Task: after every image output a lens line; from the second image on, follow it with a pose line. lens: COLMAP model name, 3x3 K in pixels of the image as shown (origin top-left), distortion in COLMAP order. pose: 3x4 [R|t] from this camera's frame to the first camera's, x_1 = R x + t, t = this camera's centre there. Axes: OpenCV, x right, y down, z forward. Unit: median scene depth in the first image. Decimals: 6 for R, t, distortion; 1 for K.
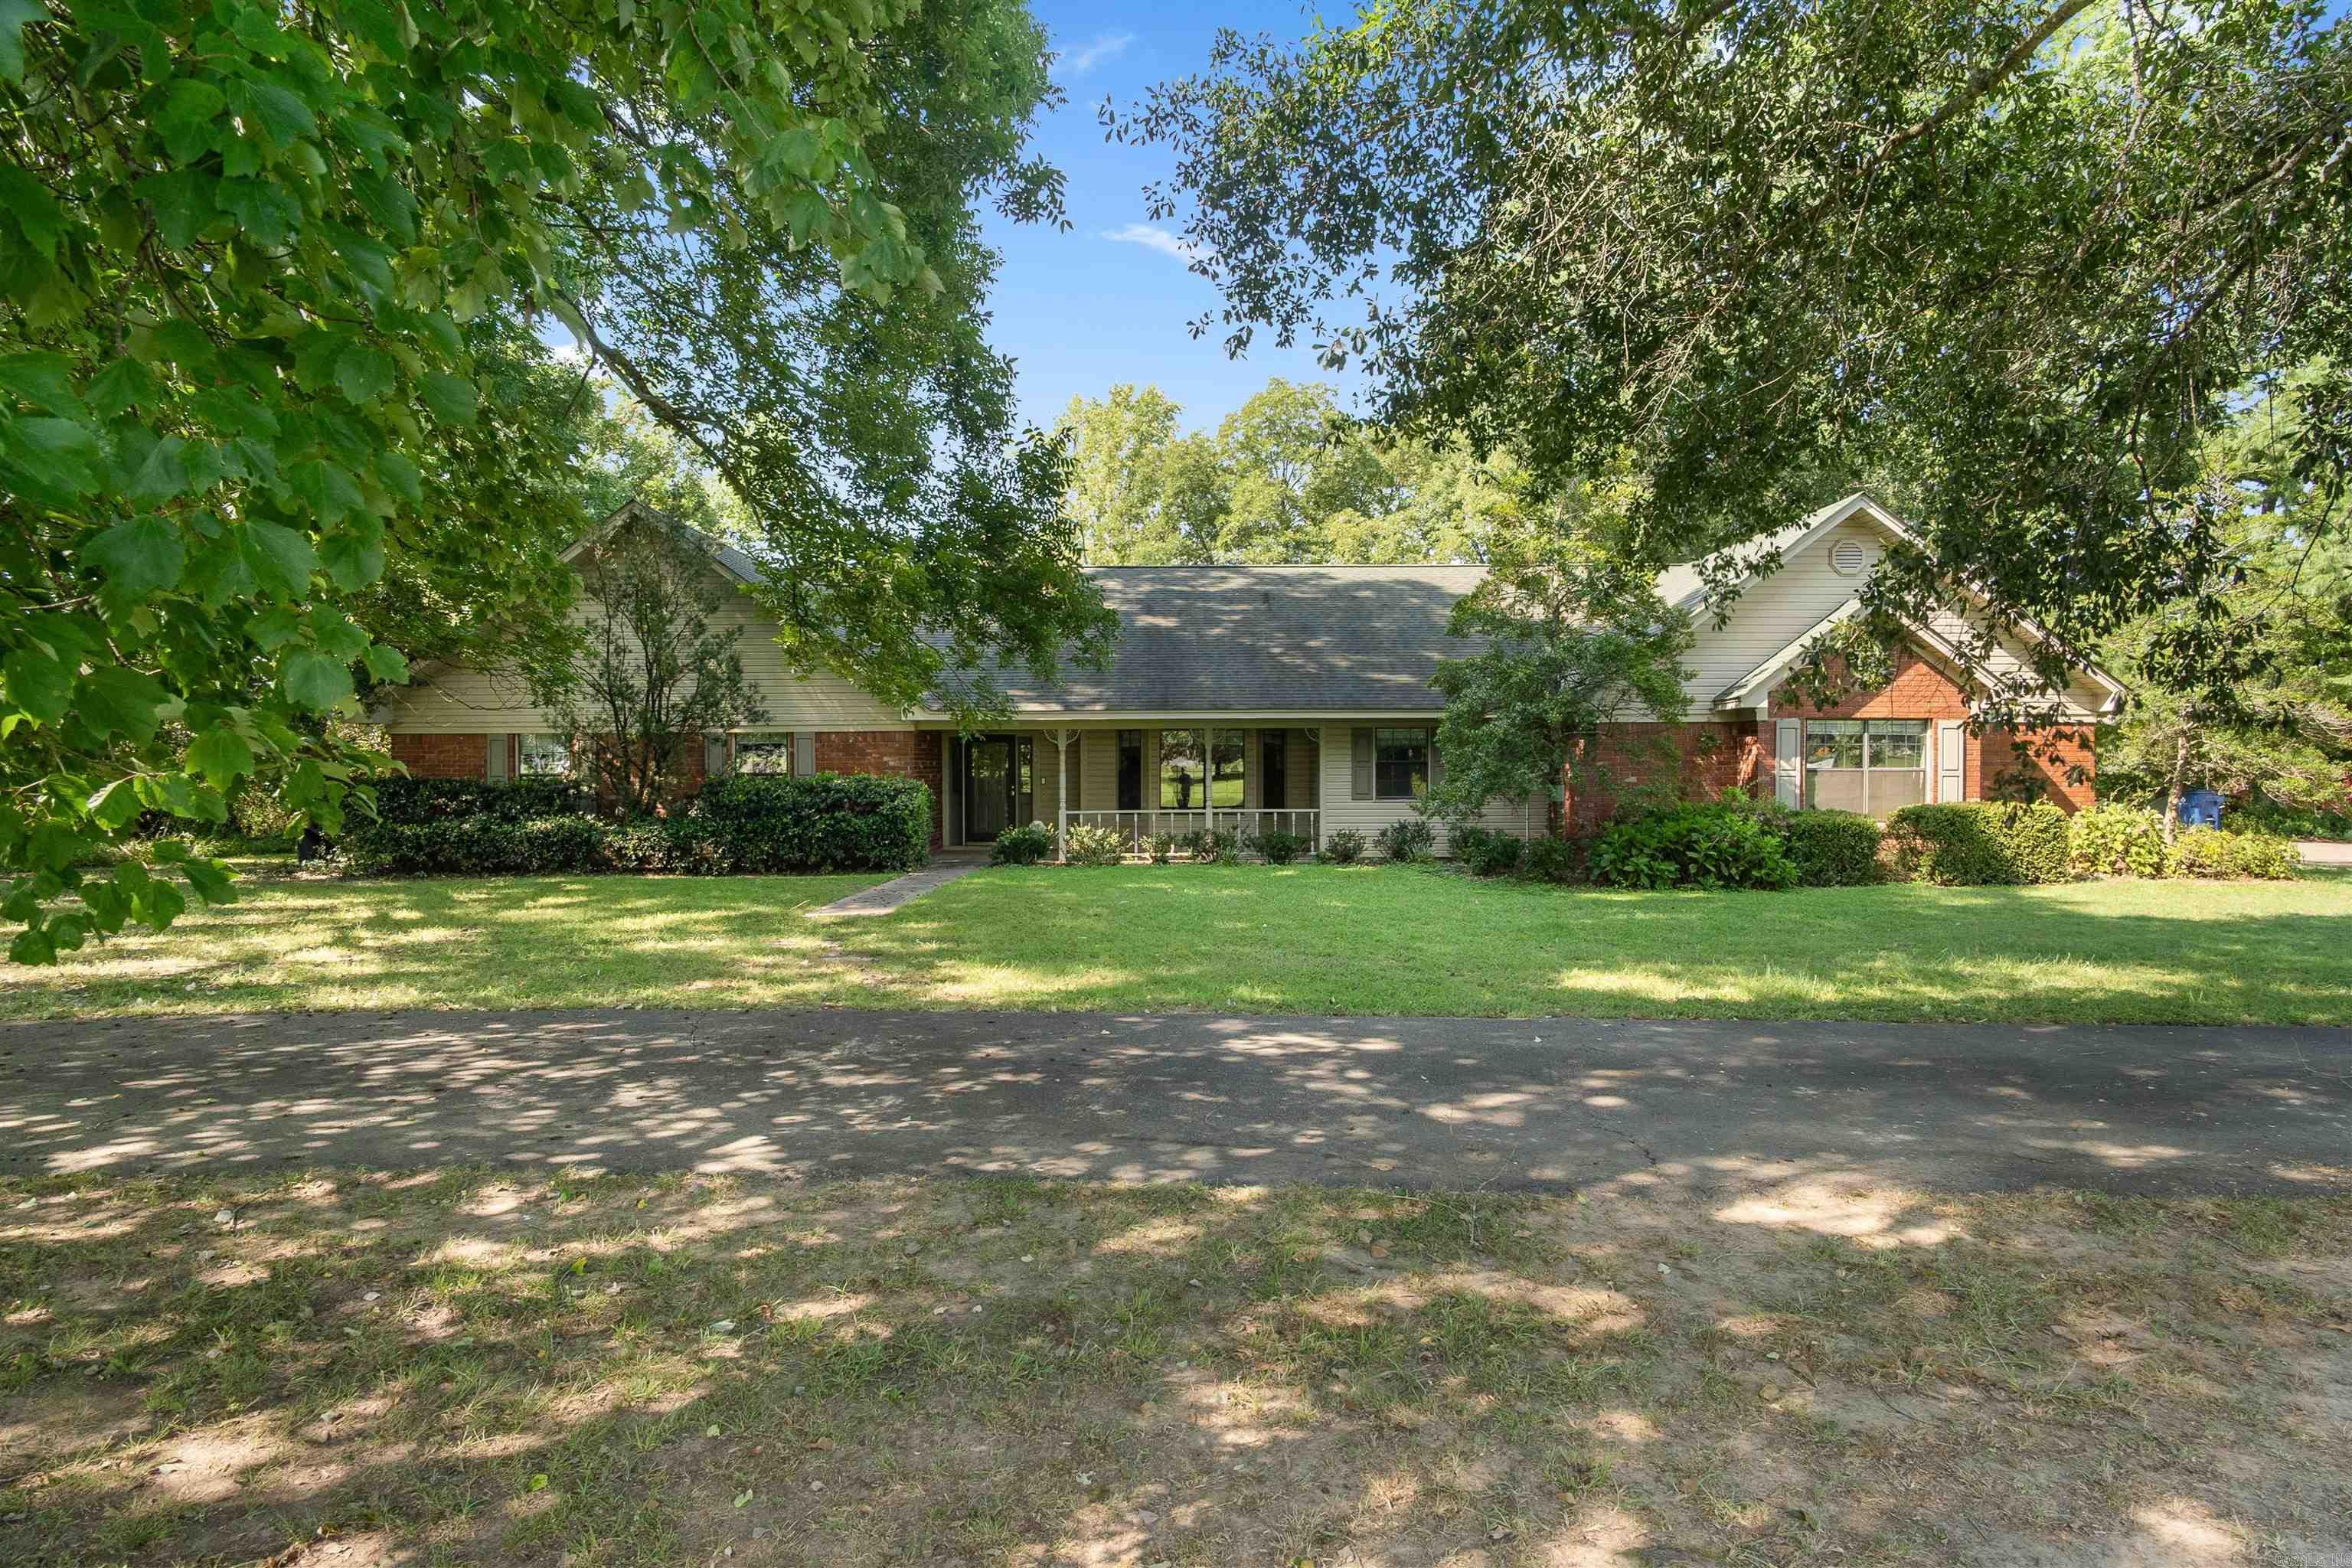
lens RADIAL K [[1267.6, 0, 1177.1], [0, 1267.6, 773.6], [0, 0, 1]] dist [-0.015795, 0.007728]
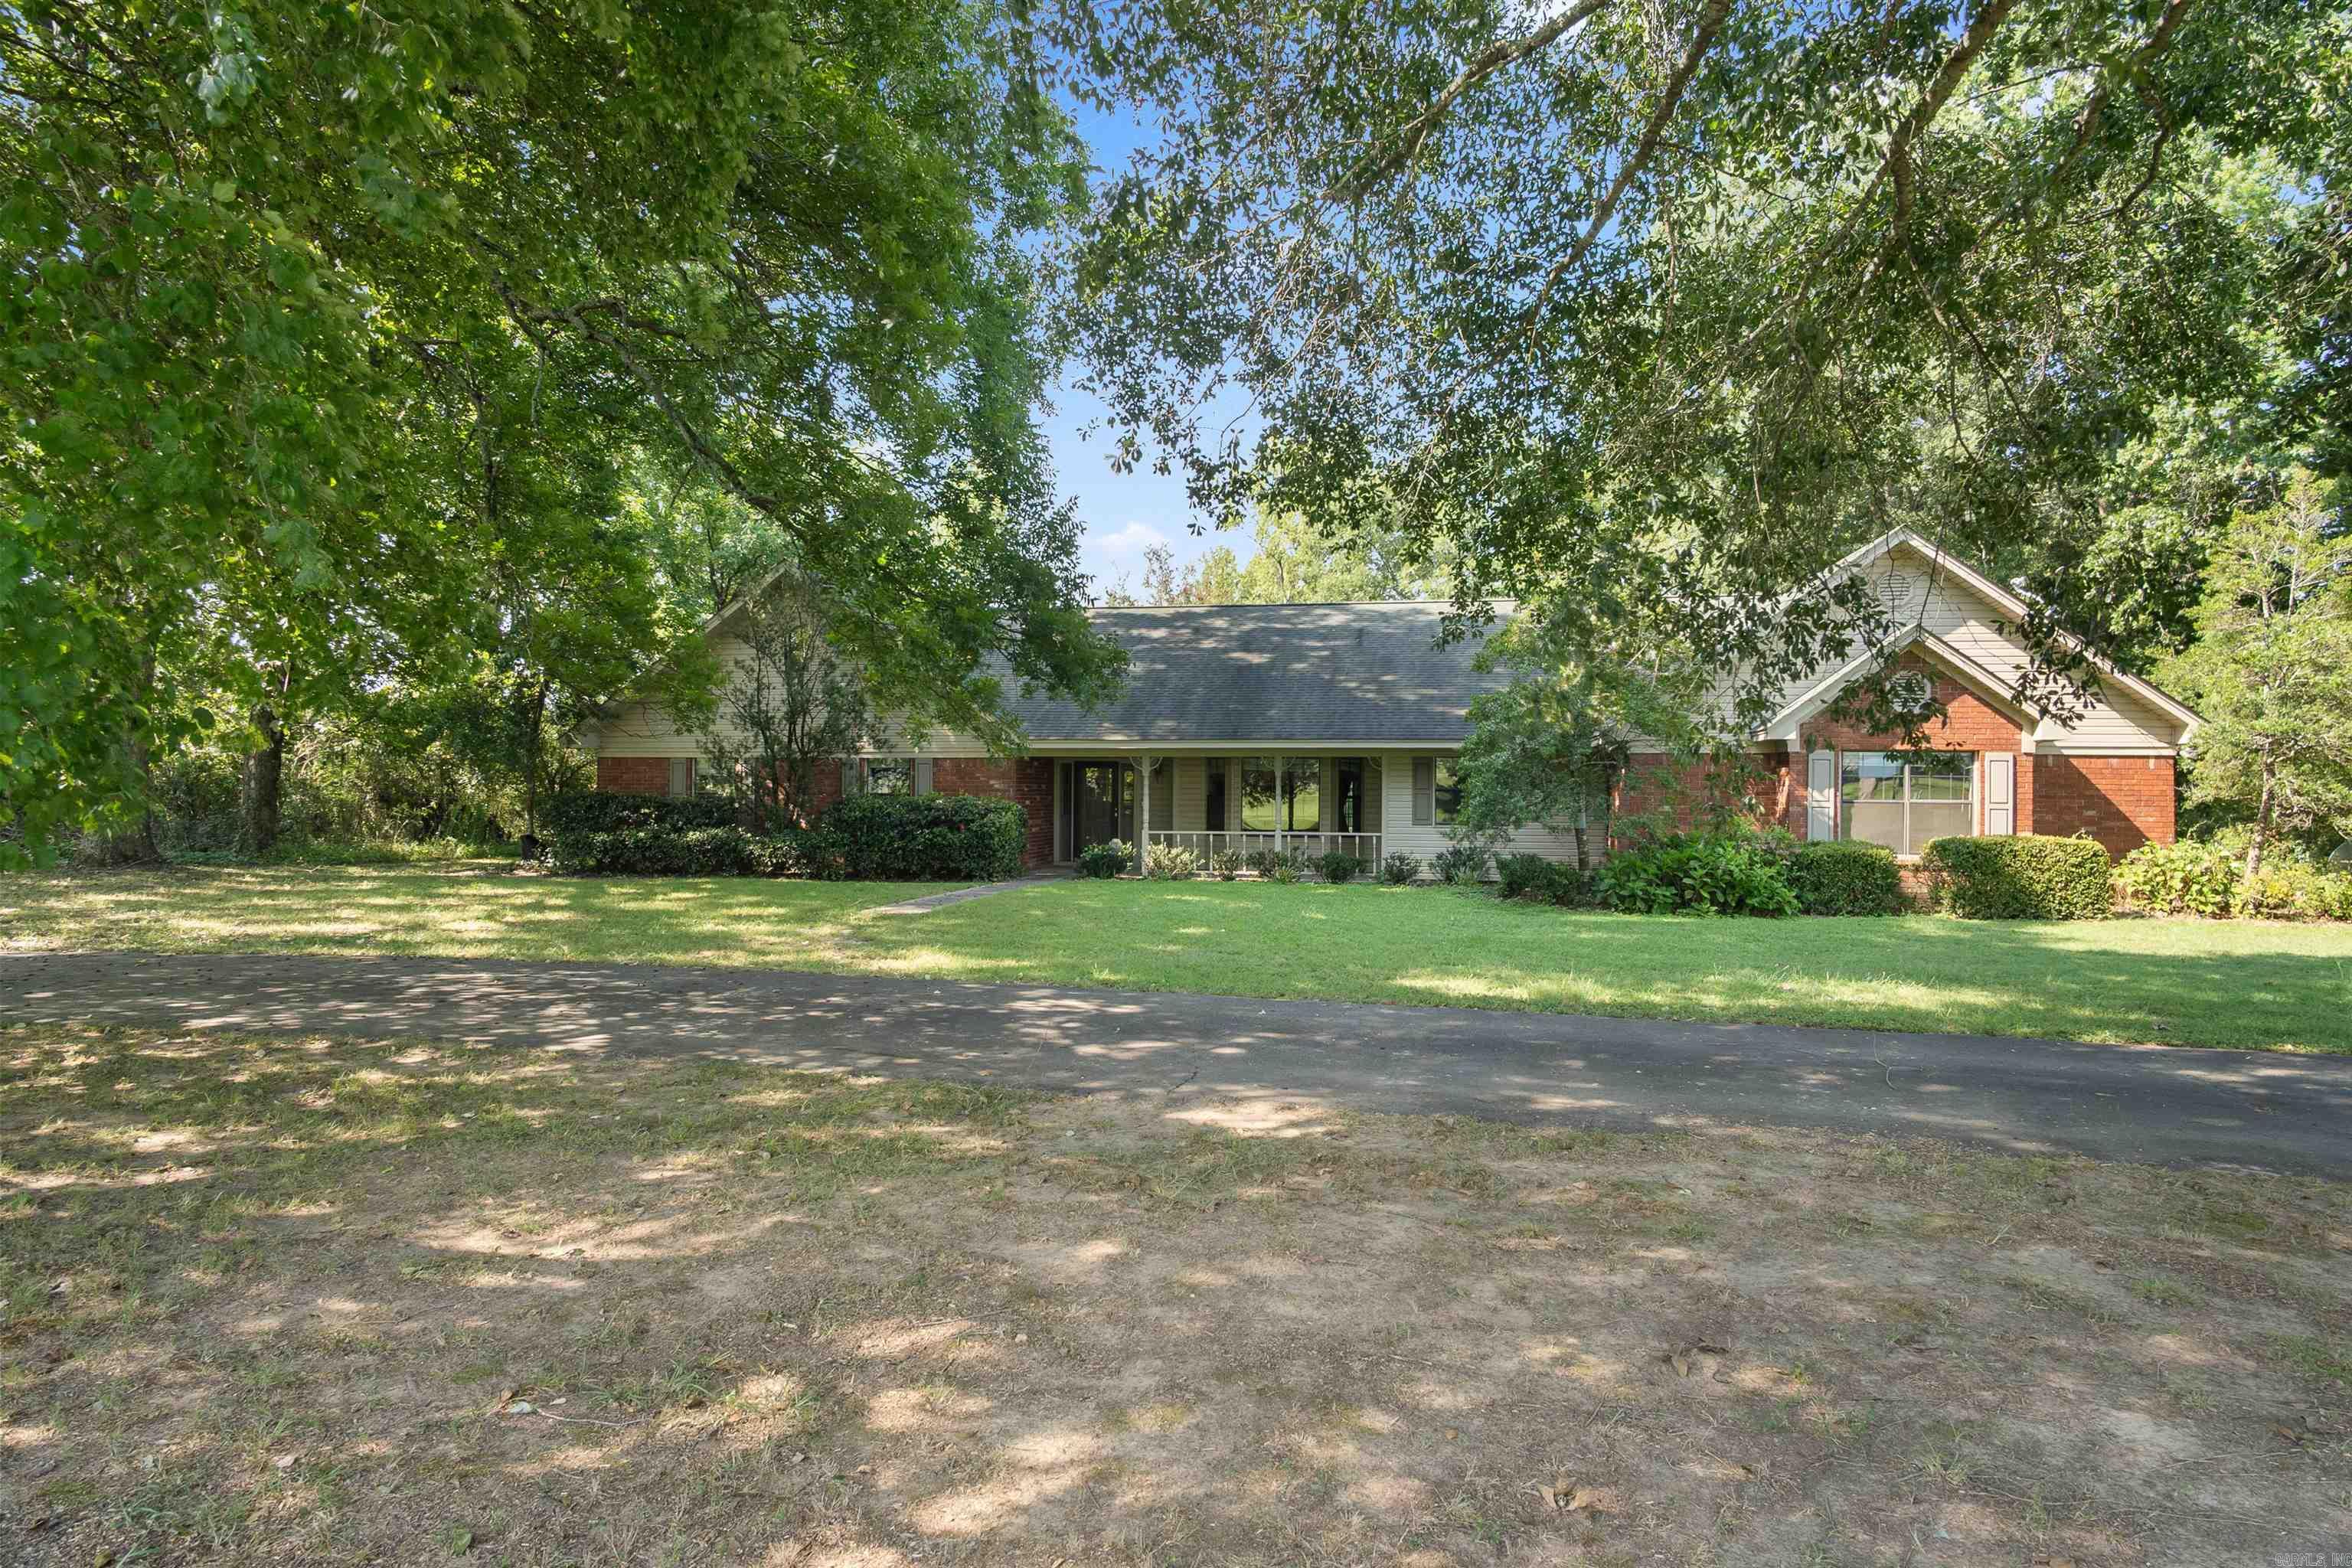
lens RADIAL K [[1267.6, 0, 1176.5], [0, 1267.6, 788.3], [0, 0, 1]] dist [-0.015795, 0.007728]
pose [[0.981014, 0.009478, -0.193707, 0.173843], [-0.011179, 0.999908, -0.007689, 0.000431], [0.193616, 0.009708, 0.981029, -0.092231]]
